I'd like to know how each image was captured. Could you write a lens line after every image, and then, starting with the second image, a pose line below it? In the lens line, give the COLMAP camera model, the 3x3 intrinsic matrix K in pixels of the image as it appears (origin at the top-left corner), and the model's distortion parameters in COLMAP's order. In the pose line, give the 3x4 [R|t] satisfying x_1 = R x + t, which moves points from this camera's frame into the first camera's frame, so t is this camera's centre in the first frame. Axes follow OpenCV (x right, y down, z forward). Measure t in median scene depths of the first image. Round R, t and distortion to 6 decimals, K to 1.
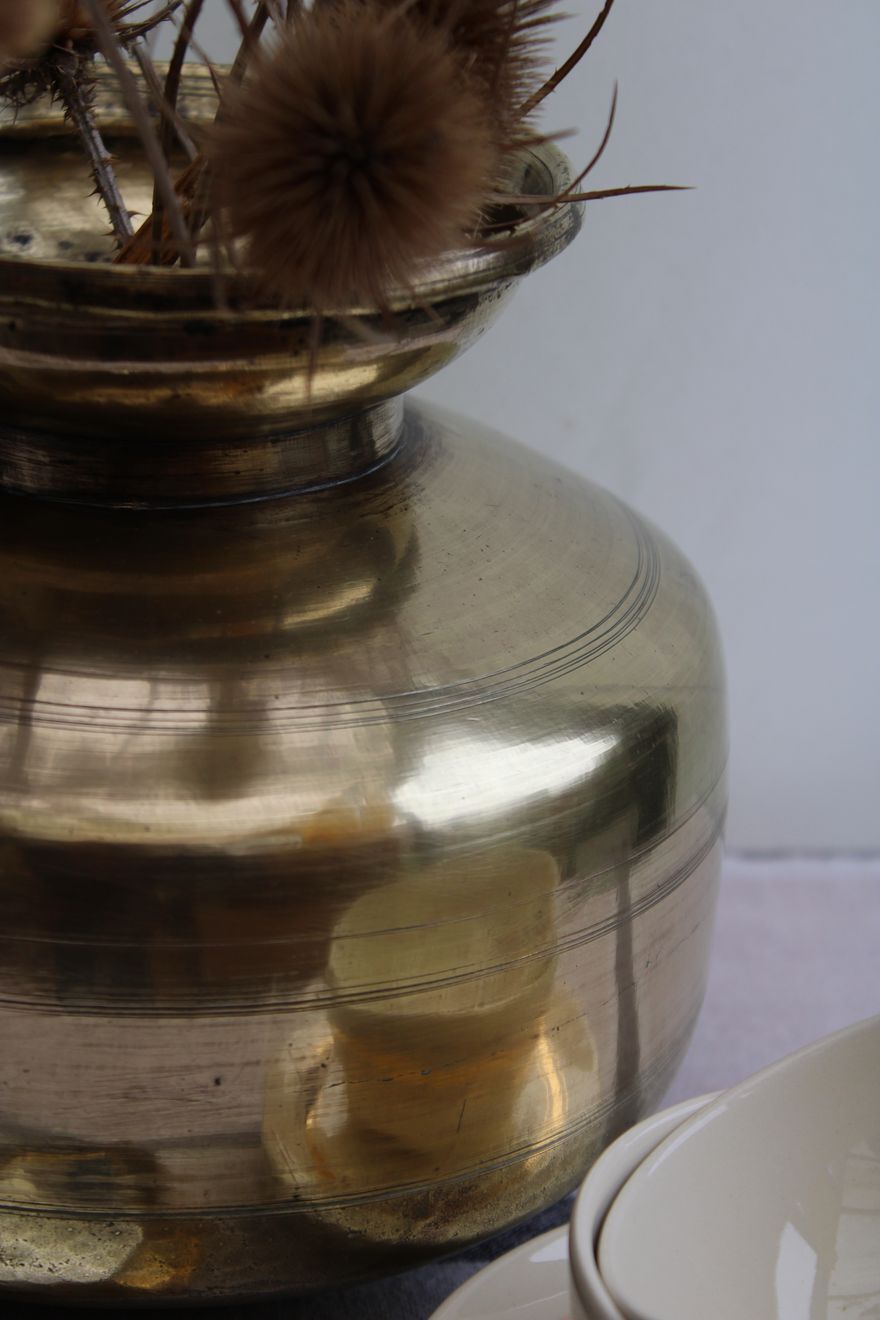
lens RADIAL K [[3109.4, 0, 440.0], [0, 3109.4, 660.0], [0, 0, 1]] dist [0.114132, -0.318995]
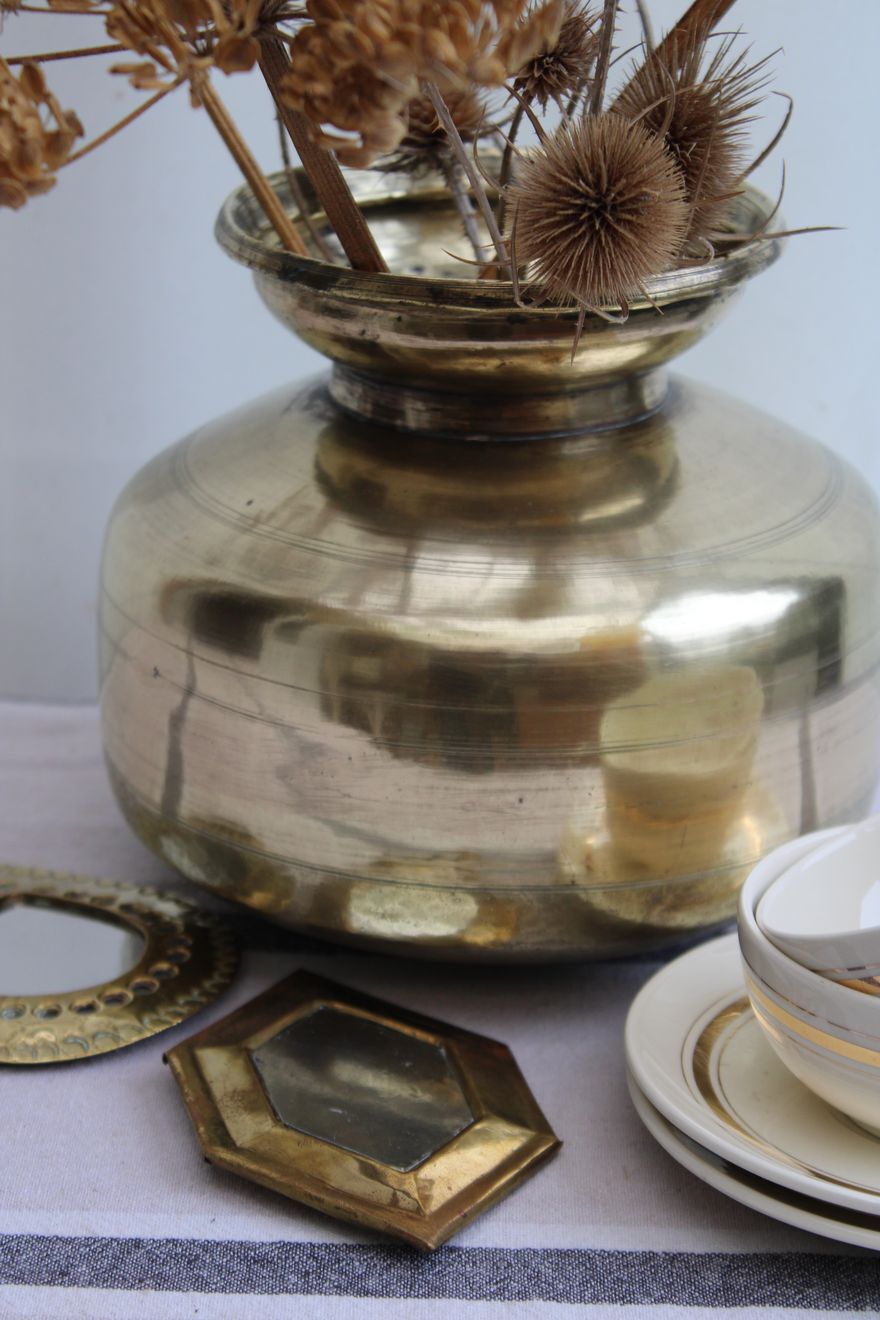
lens RADIAL K [[3109.4, 0, 440.0], [0, 3109.4, 660.0], [0, 0, 1]] dist [0.114132, -0.318995]
pose [[0.987649, 0.014704, -0.155989, 0.123401], [-0.018018, 0.999641, -0.019854, 0.090794], [0.155641, 0.022419, 0.987559, -0.516404]]
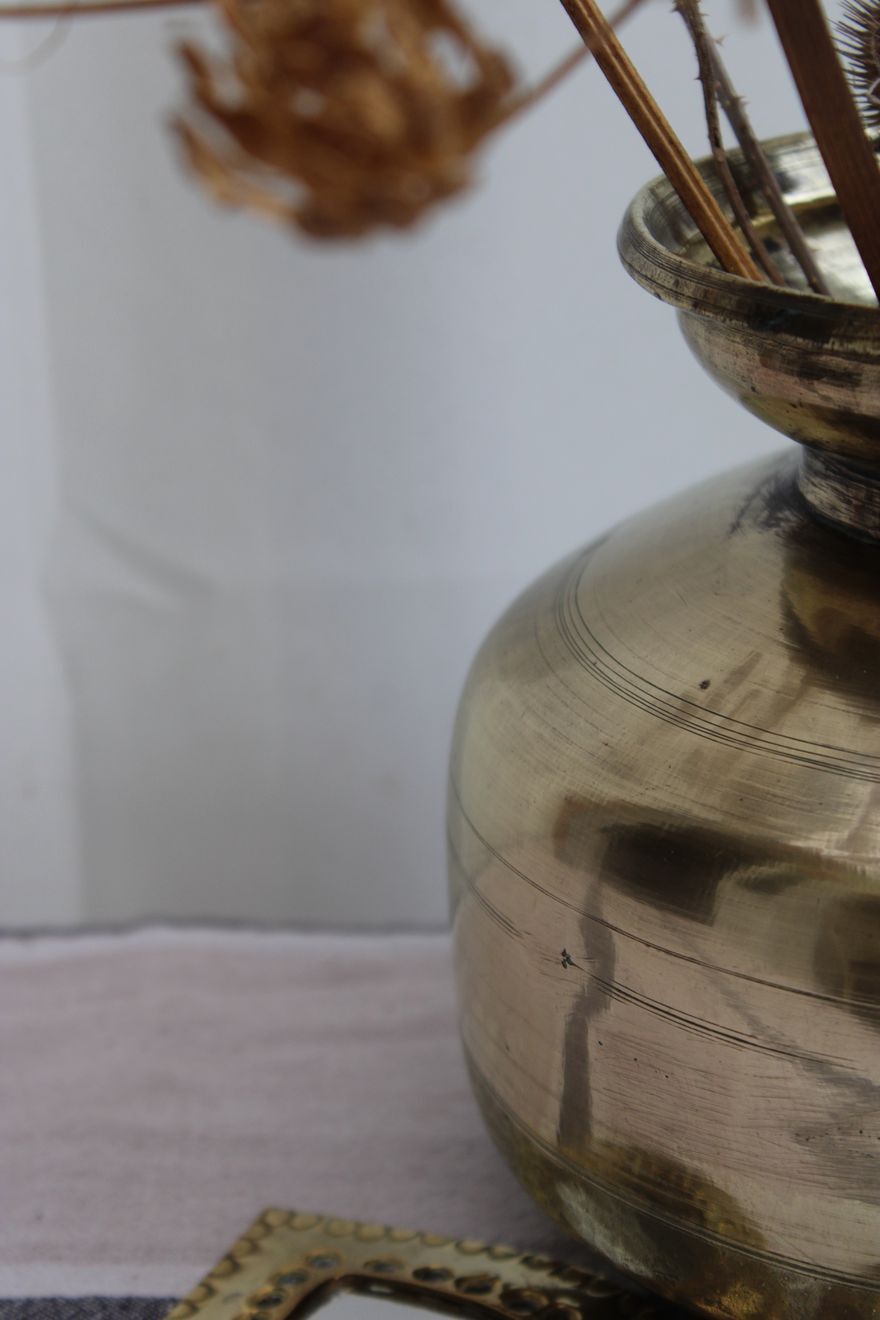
lens RADIAL K [[3109.4, 0, 440.0], [0, 3109.4, 660.0], [0, 0, 1]] dist [0.114132, -0.318995]
pose [[0.978884, -0.026228, -0.202728, -0.094033], [0.022388, 0.999524, -0.021212, -0.004383], [0.203188, 0.016226, 0.979005, 0.021106]]
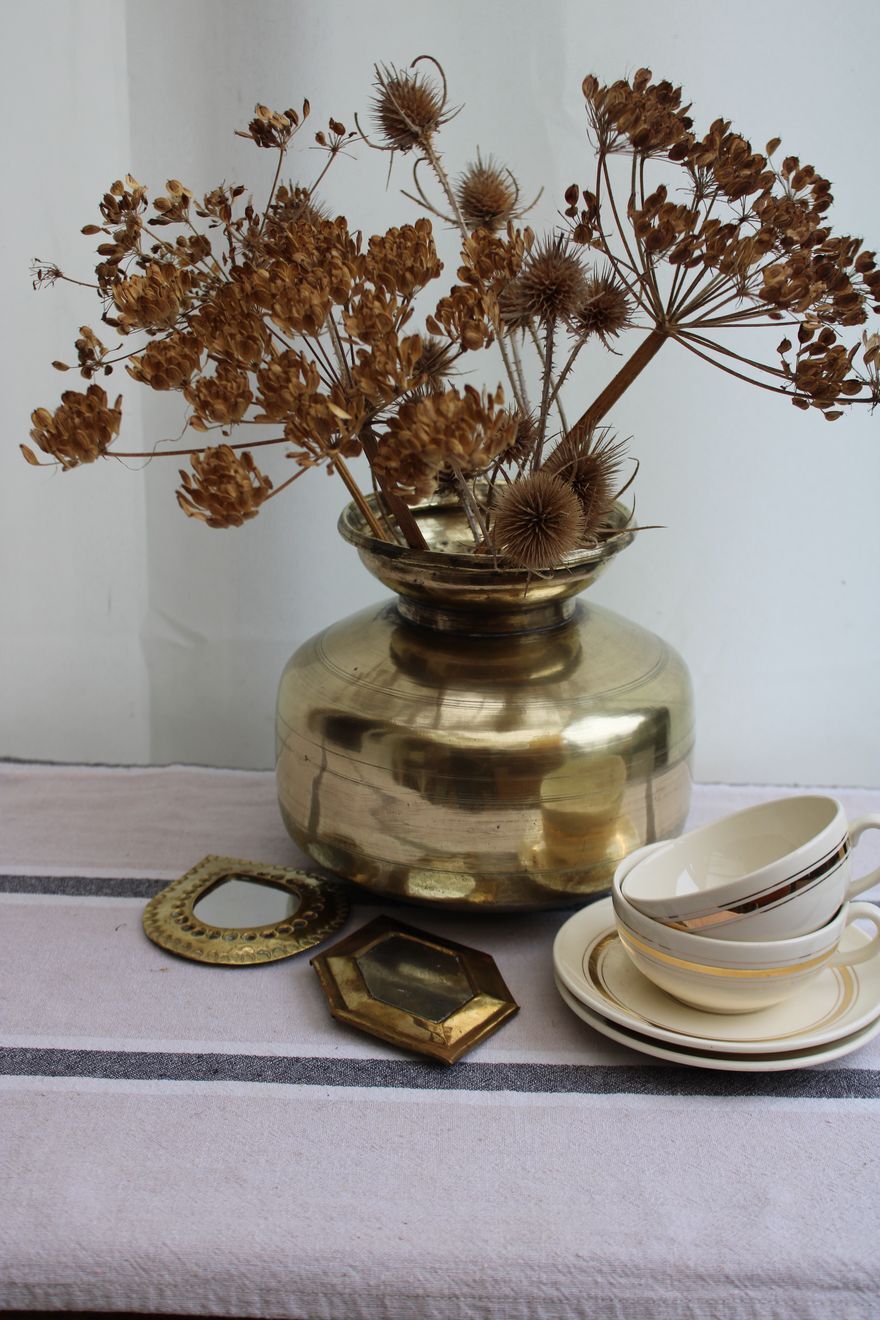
lens RADIAL K [[1763.7, 0, 440.0], [0, 1763.7, 660.0], [0, 0, 1]] dist [-0.046792, -0.008187]
pose [[0.985984, 0.008874, -0.166605, 0.143397], [-0.018490, 0.998245, -0.056260, 0.067524], [0.165813, 0.058552, 0.984417, -0.631639]]
